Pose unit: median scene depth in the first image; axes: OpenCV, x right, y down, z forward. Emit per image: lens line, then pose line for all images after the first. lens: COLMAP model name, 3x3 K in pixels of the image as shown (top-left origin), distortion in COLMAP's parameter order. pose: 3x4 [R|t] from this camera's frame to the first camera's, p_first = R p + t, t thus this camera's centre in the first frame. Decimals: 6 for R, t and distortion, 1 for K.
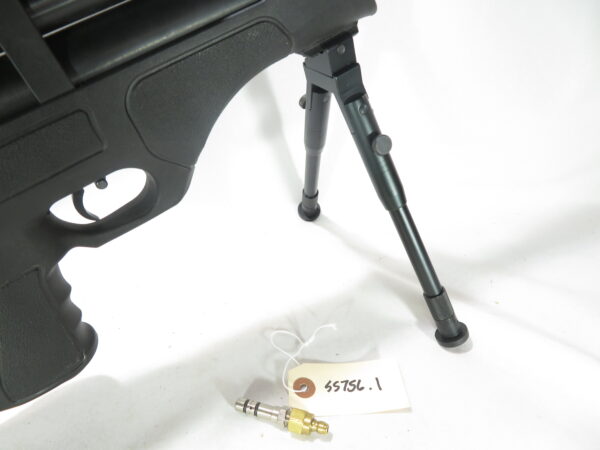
lens RADIAL K [[430.6, 0, 300.0], [0, 430.6, 225.0], [0, 0, 1]] dist [-0.006646, 0.000363]
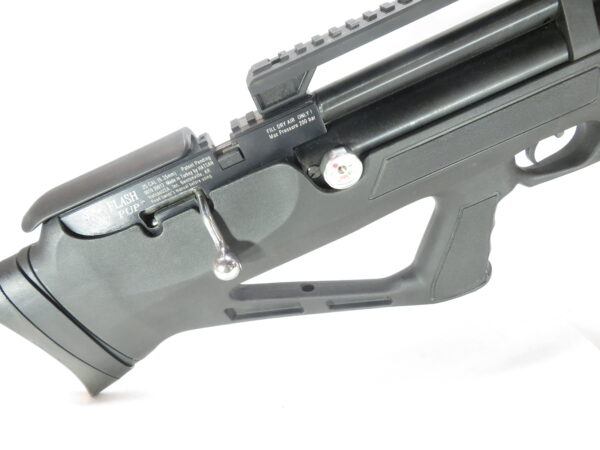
lens RADIAL K [[430.6, 0, 300.0], [0, 430.6, 225.0], [0, 0, 1]] dist [-0.006646, 0.000363]
pose [[0.918986, 0.141618, -0.367979, -0.480175], [-0.138603, 0.989738, 0.034758, 0.163482], [0.369125, 0.019061, 0.929184, -0.295806]]
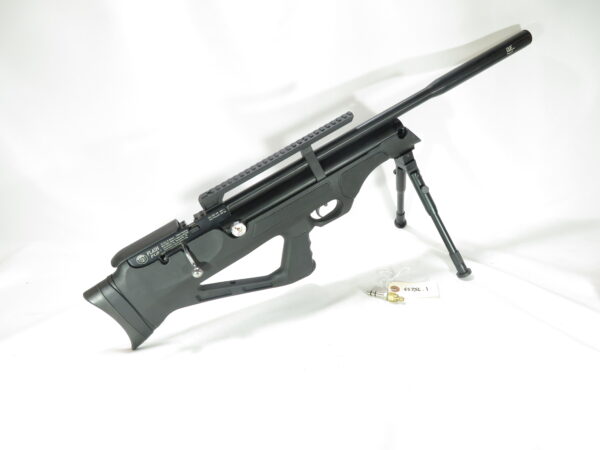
lens RADIAL K [[430.6, 0, 300.0], [0, 430.6, 225.0], [0, 0, 1]] dist [-0.006646, 0.000363]
pose [[0.970823, -0.003785, -0.239766, 0.071559], [-0.018181, 0.995836, -0.089336, 0.239915], [0.239106, 0.091089, 0.966712, -1.475460]]
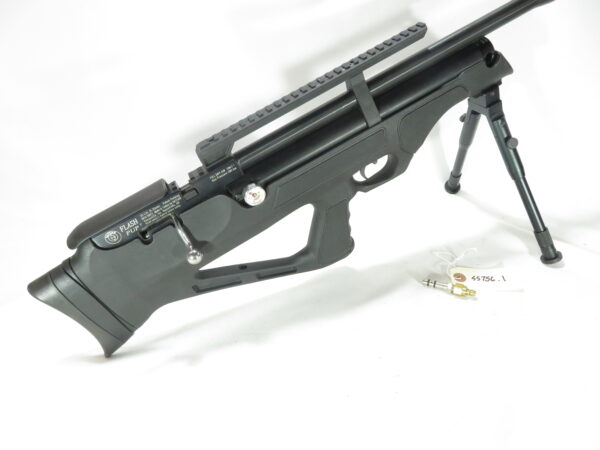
lens RADIAL K [[430.6, 0, 300.0], [0, 430.6, 225.0], [0, 0, 1]] dist [-0.006646, 0.000363]
pose [[0.974654, 0.036434, -0.220732, -0.248319], [-0.035192, 0.999335, 0.009557, 0.160092], [0.220934, -0.001547, 0.975288, -0.894703]]
